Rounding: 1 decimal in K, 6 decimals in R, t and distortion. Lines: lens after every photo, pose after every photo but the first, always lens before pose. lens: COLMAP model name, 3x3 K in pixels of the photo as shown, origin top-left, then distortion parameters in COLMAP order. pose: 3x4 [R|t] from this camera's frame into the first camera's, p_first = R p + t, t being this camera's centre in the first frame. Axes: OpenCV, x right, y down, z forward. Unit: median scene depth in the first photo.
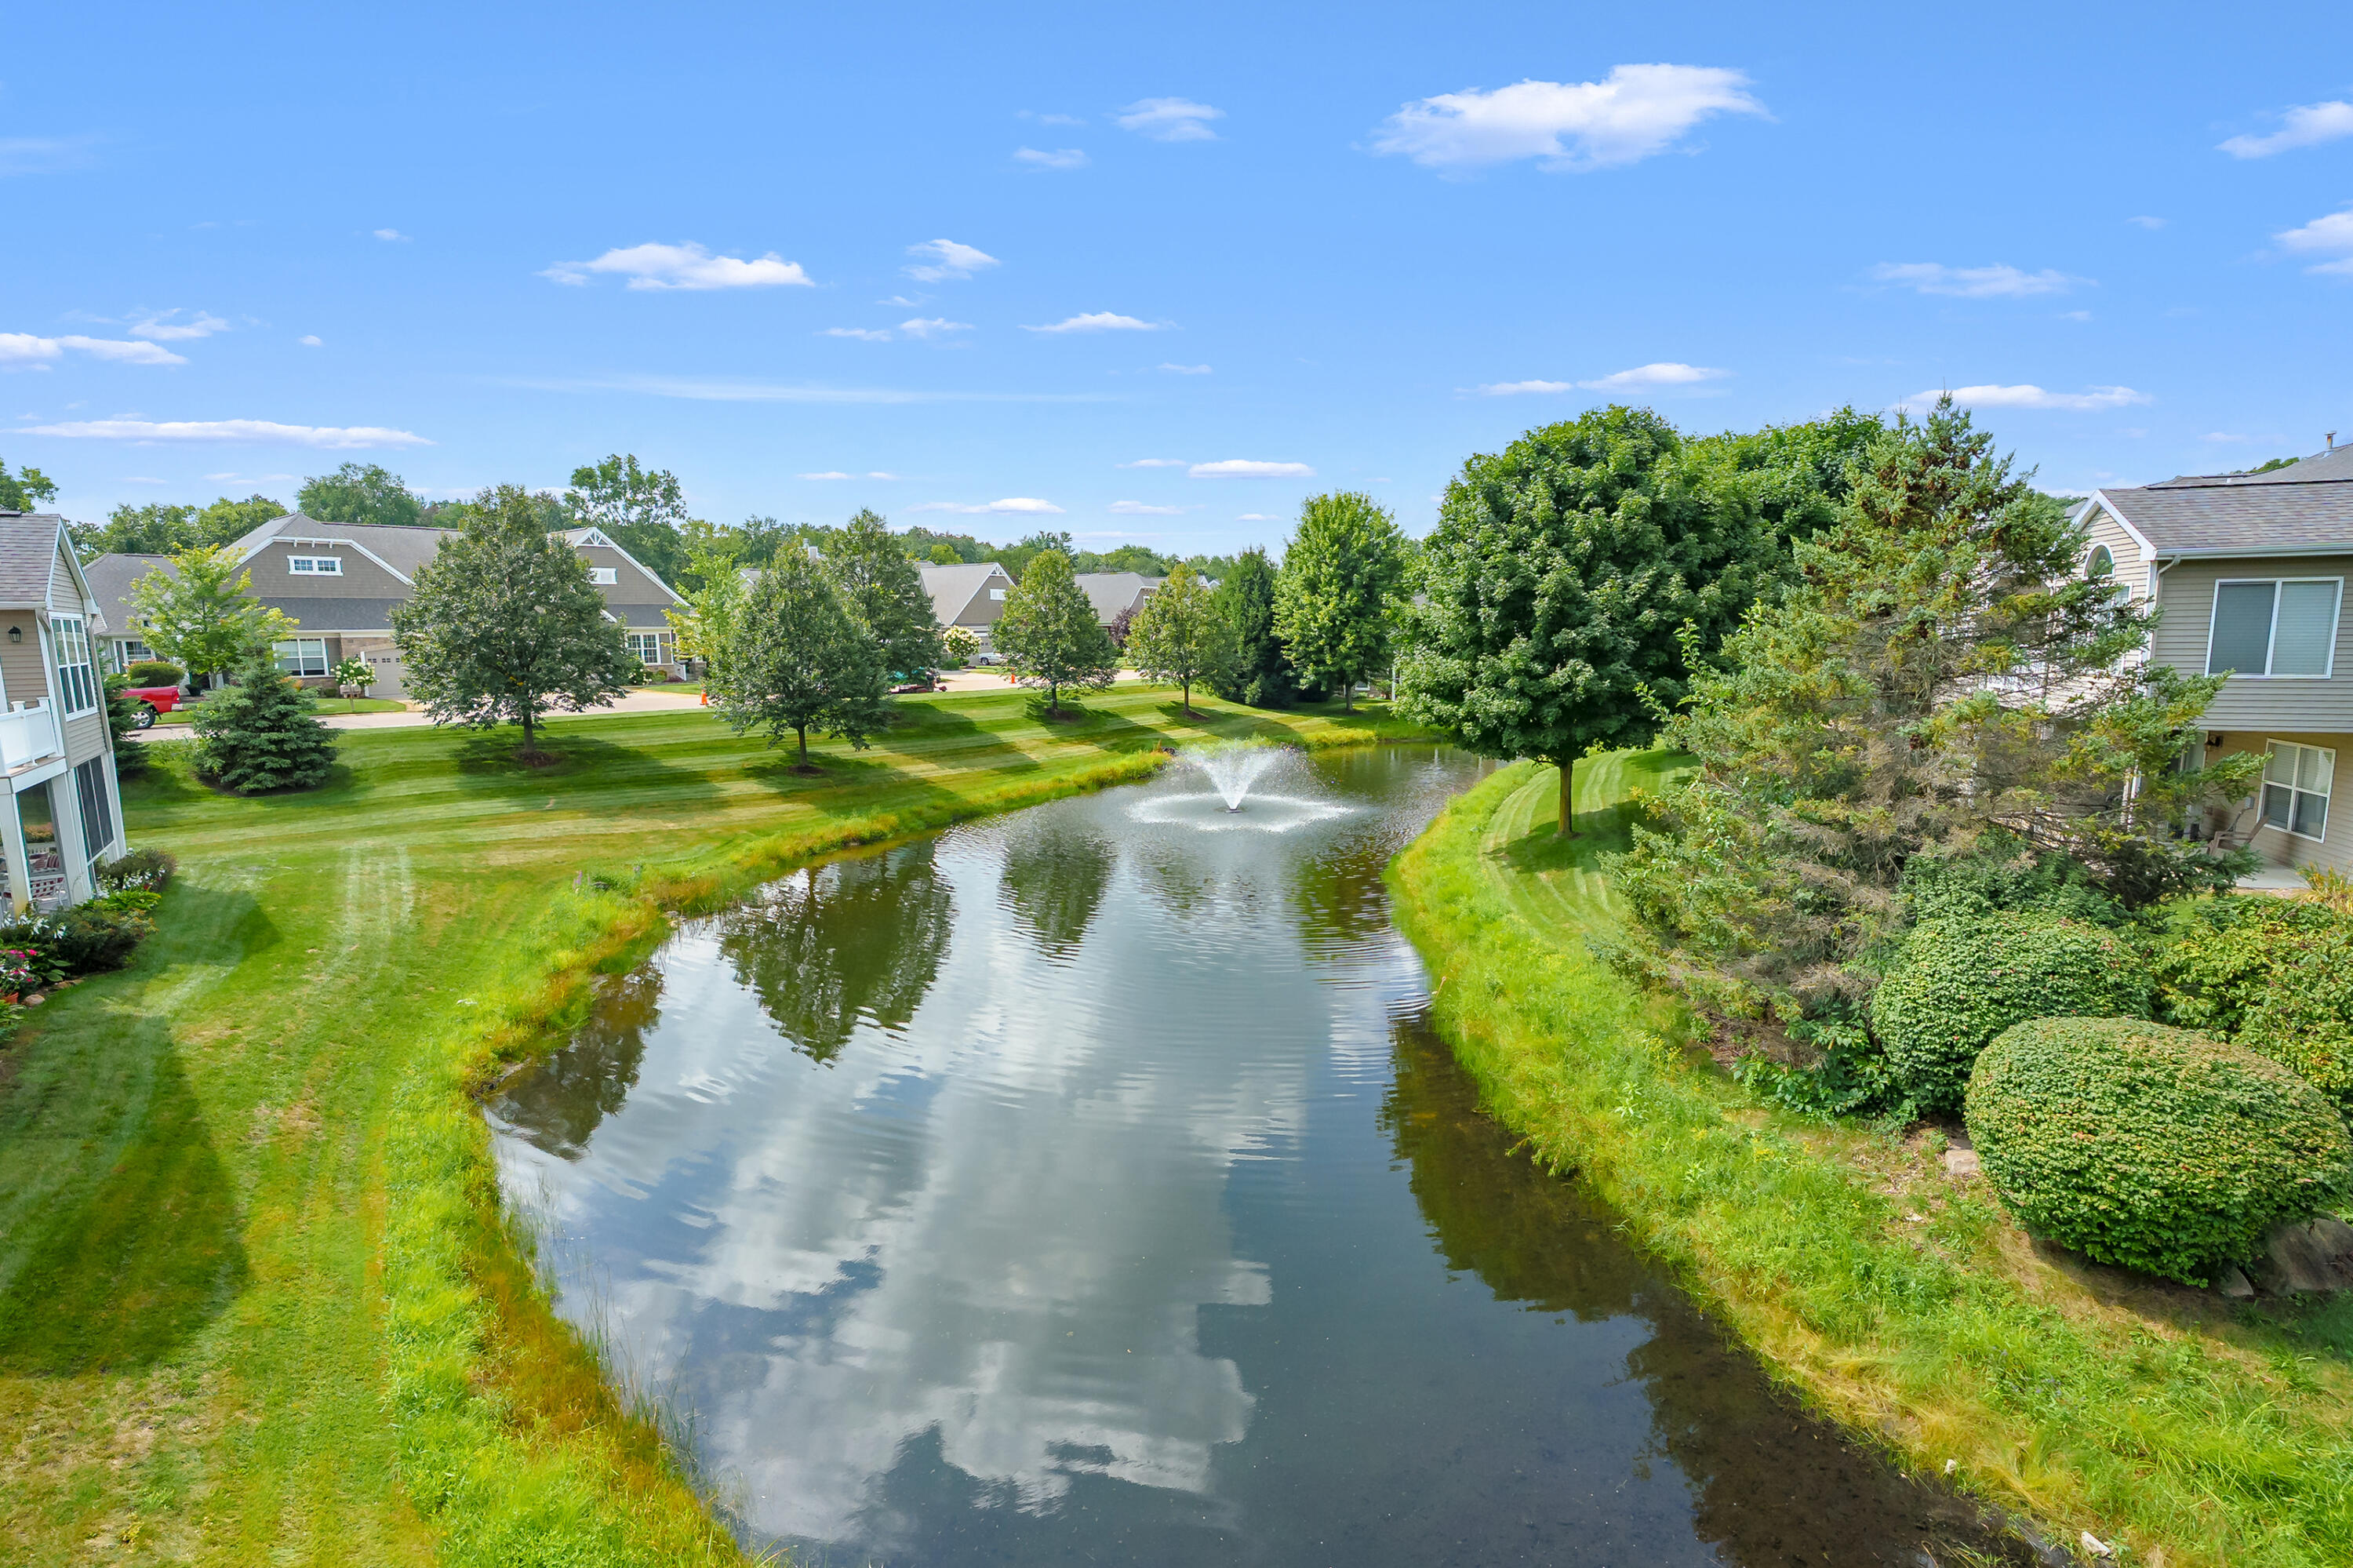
lens RADIAL K [[1081.8, 0, 1174.2], [0, 1081.8, 788.5], [0, 0, 1]] dist [0.000113, -0.000182]
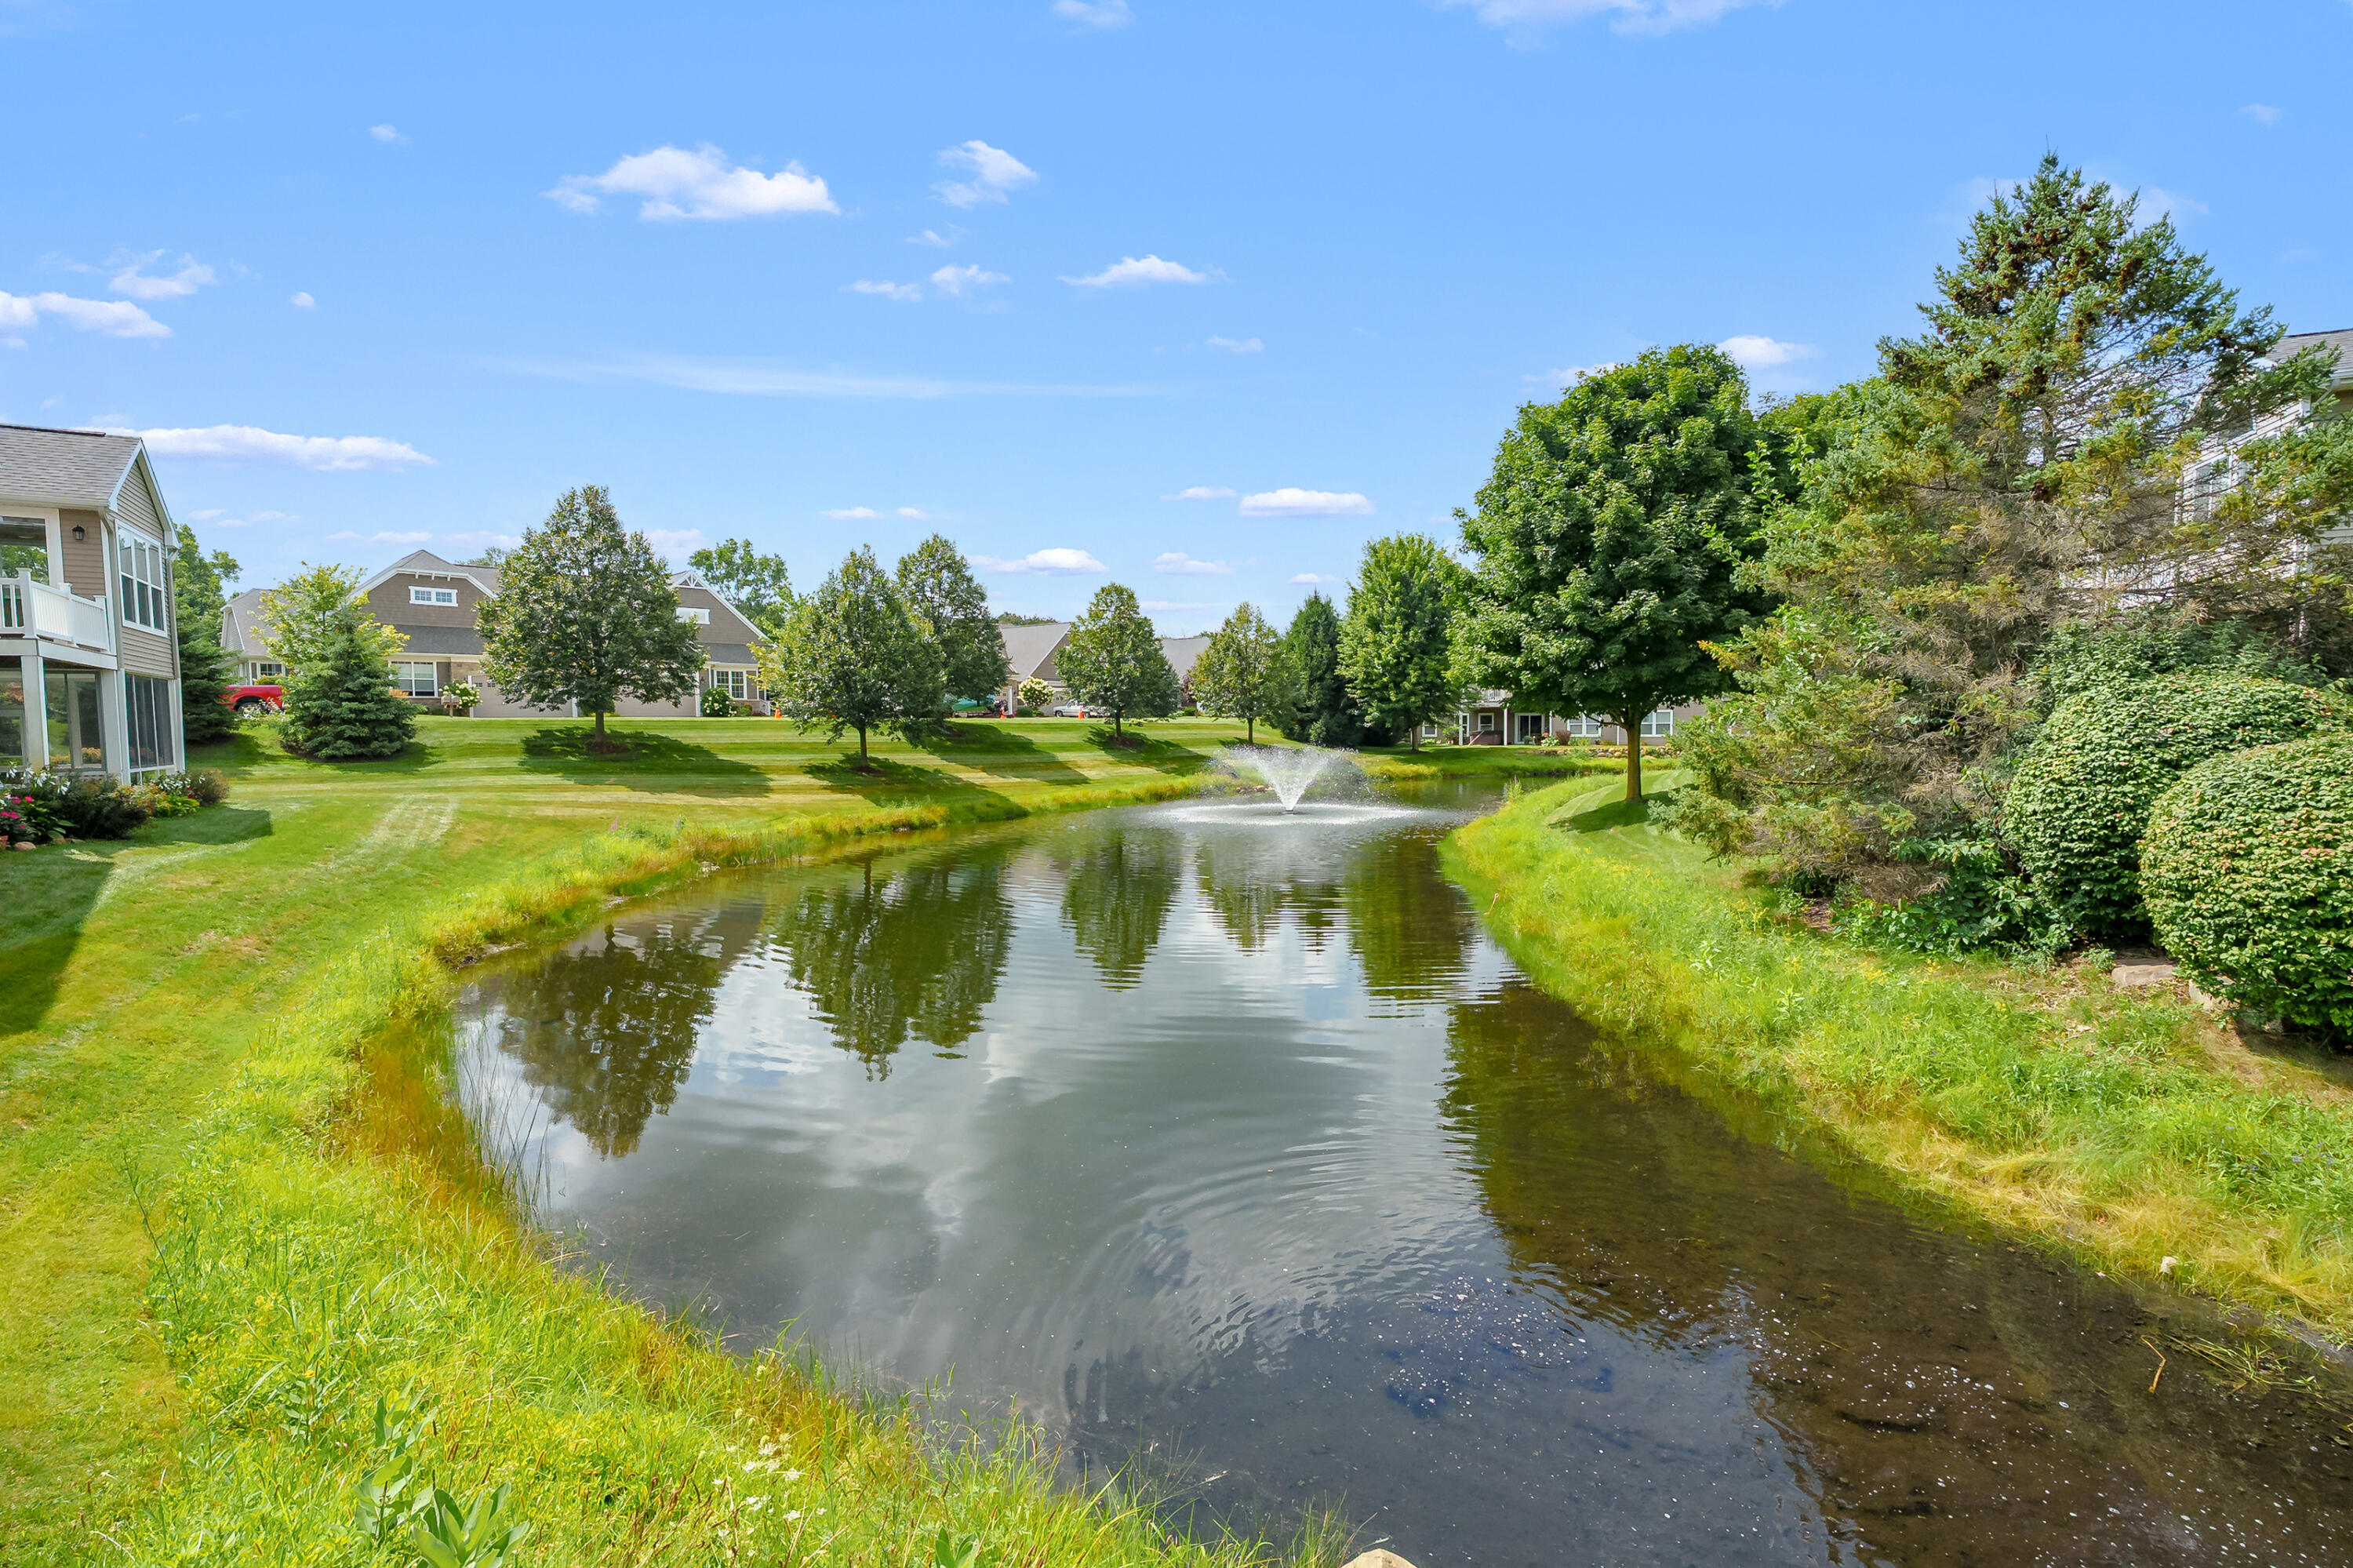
lens RADIAL K [[1047.6, 0, 1176.5], [0, 1047.6, 784.0], [0, 0, 1]] dist [-0.000963, 0.000794]
pose [[0.997408, 0.005366, -0.071747, 0.032278], [-0.011559, 0.996213, -0.086180, 0.119540], [0.071013, 0.086786, 0.993693, 0.071755]]
